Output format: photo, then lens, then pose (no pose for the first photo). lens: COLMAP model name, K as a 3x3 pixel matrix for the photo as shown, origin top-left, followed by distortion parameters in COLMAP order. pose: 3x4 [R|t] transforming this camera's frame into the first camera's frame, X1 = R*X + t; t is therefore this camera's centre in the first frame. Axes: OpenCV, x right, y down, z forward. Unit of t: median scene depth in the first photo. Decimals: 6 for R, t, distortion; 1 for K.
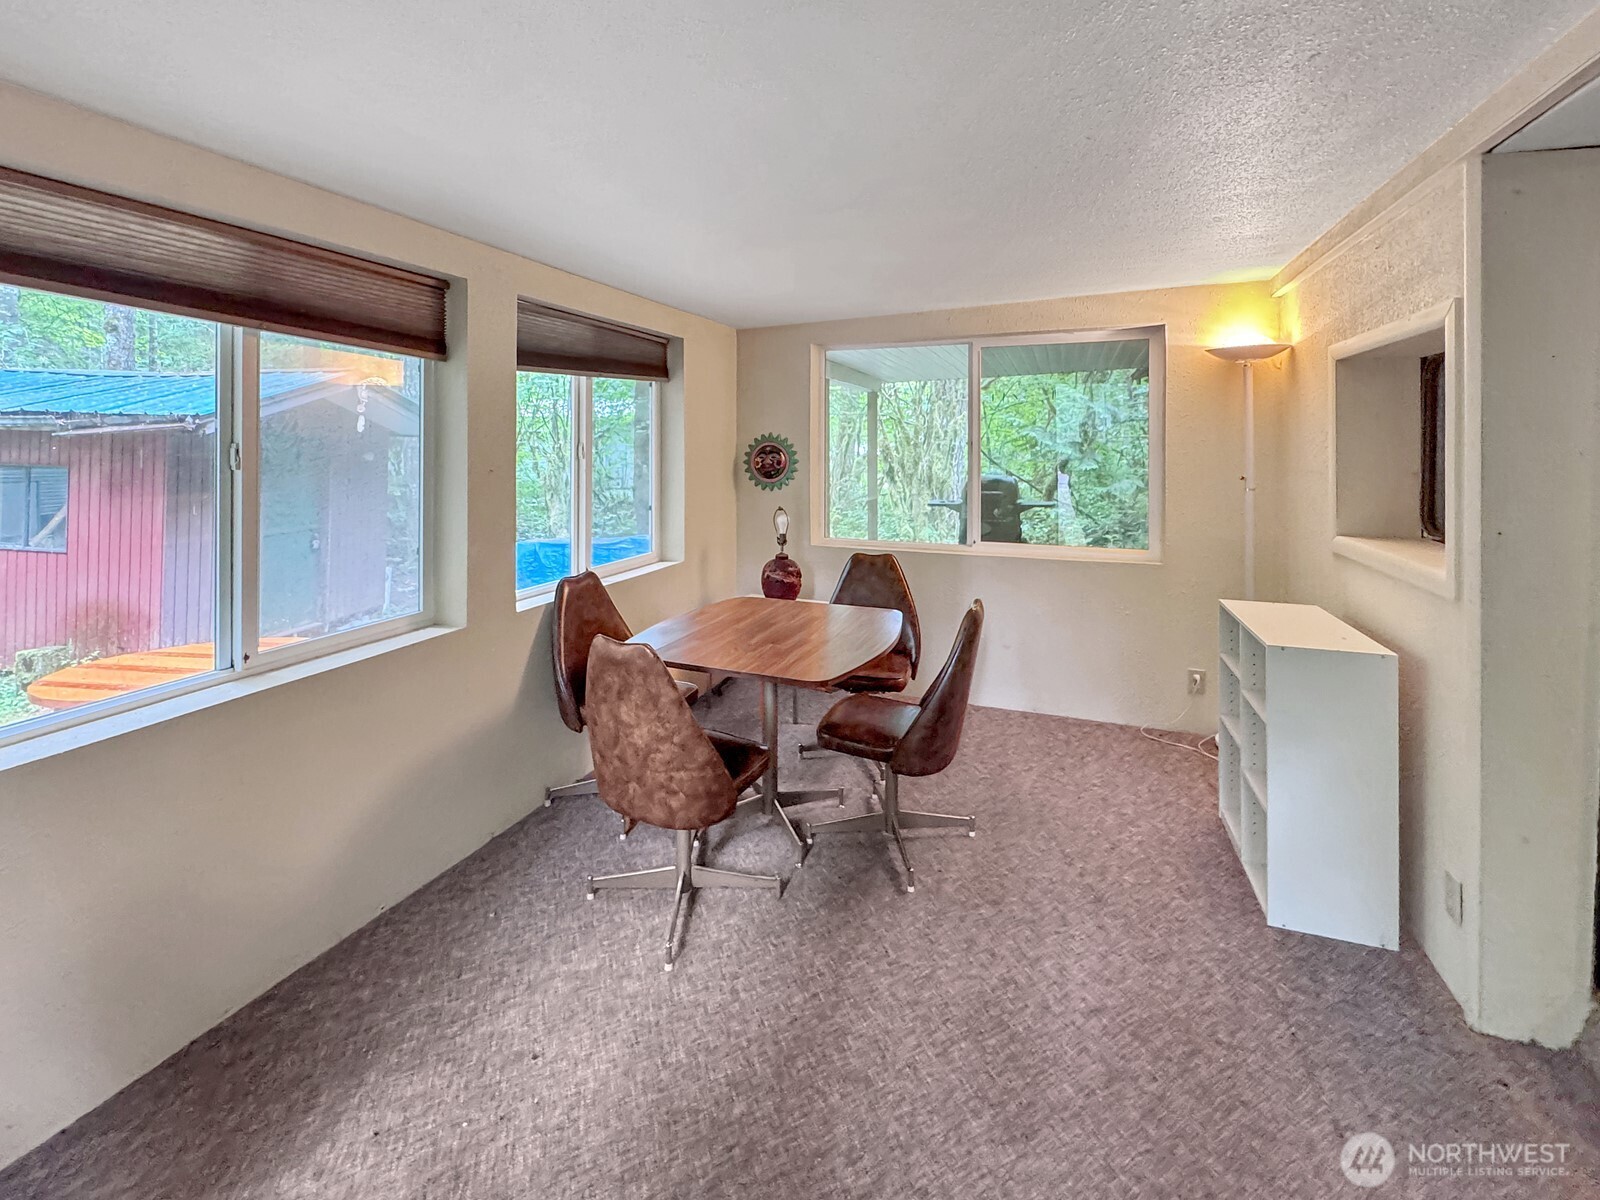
lens RADIAL K [[630.8, 0, 716.5], [0, 630.8, 627.6], [0, 0, 1]] dist [-0.000996, 0.000215]
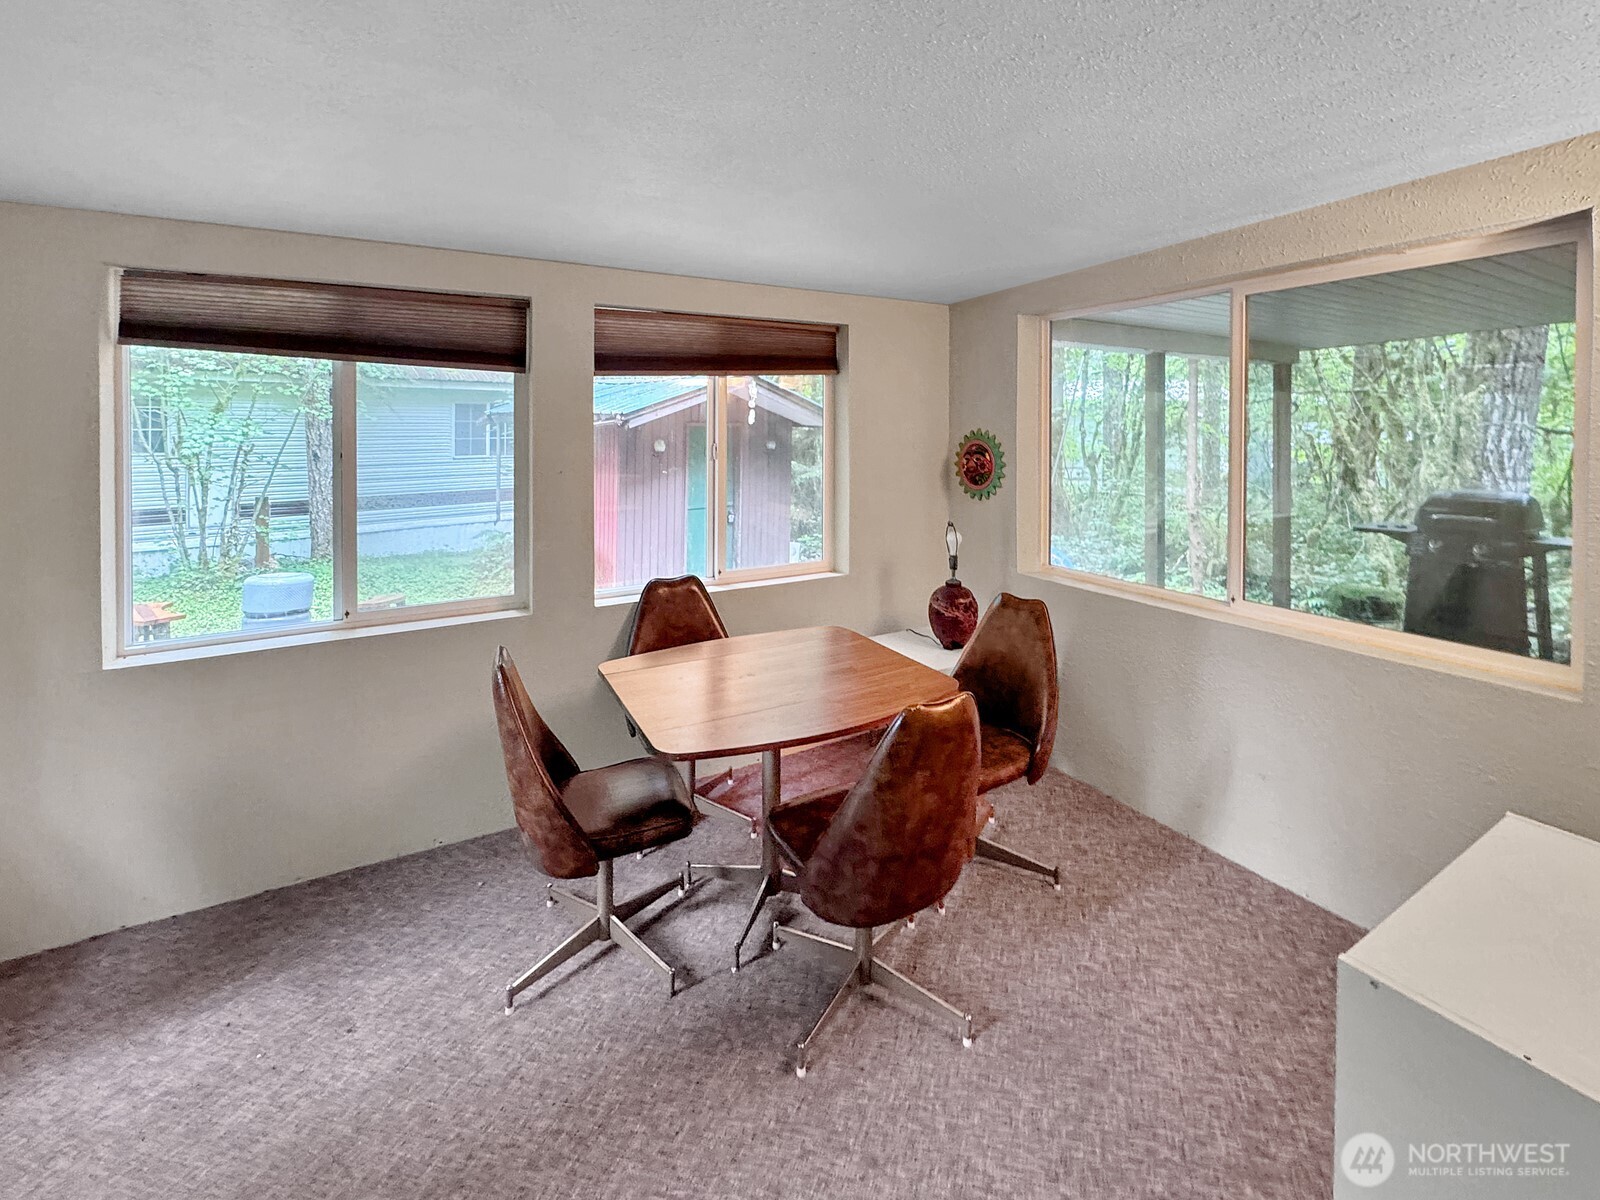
lens RADIAL K [[639.2, 0, 797.9], [0, 639.2, 597.5], [0, 0, 1]] dist [-0.003946, -0.000160]
pose [[0.829113, 0.138784, -0.541582, 0.562905], [-0.152728, 0.988078, 0.019388, -0.118789], [0.537816, 0.066640, 0.840424, 0.318116]]
